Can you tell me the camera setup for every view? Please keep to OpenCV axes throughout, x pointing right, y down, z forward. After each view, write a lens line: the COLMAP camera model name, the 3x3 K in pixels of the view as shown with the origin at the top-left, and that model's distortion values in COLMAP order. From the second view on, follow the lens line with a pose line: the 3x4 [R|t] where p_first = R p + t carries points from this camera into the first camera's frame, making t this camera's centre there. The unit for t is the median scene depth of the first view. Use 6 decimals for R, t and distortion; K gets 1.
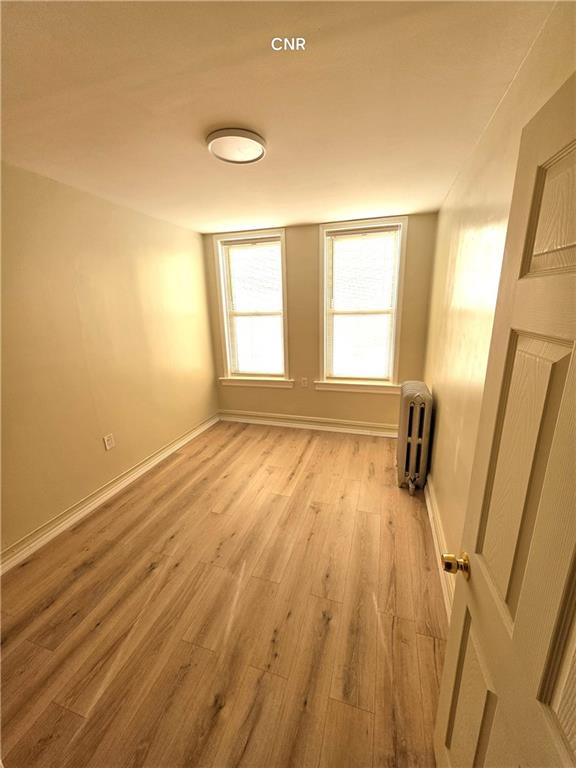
lens RADIAL K [[305.0, 0, 288.5], [0, 305.0, 382.3], [0, 0, 1]] dist [0.001409, -0.000089]
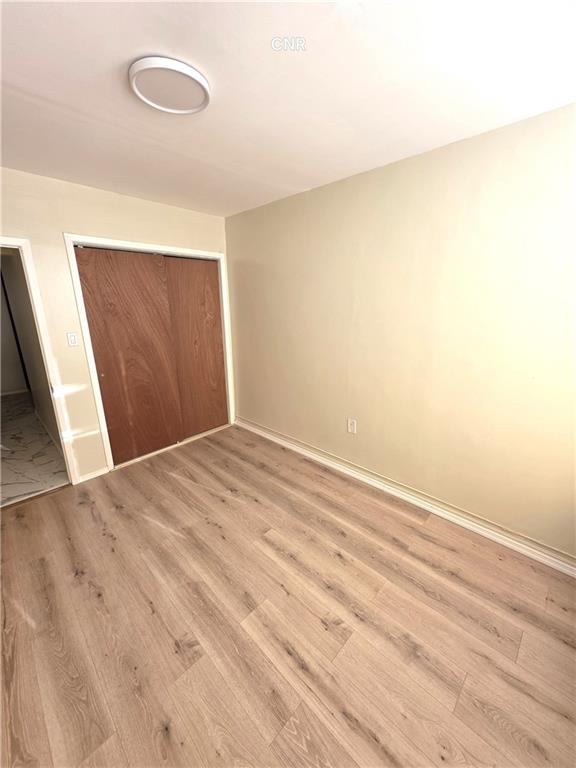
lens RADIAL K [[305.0, 0, 292.0], [0, 305.0, 382.1], [0, 0, 1]] dist [0.001409, -0.000089]
pose [[-0.451555, 0.251850, -0.855962, 0.394385], [-0.210282, 0.902274, 0.376409, -0.323954], [0.867110, 0.349962, -0.354466, 1.295844]]
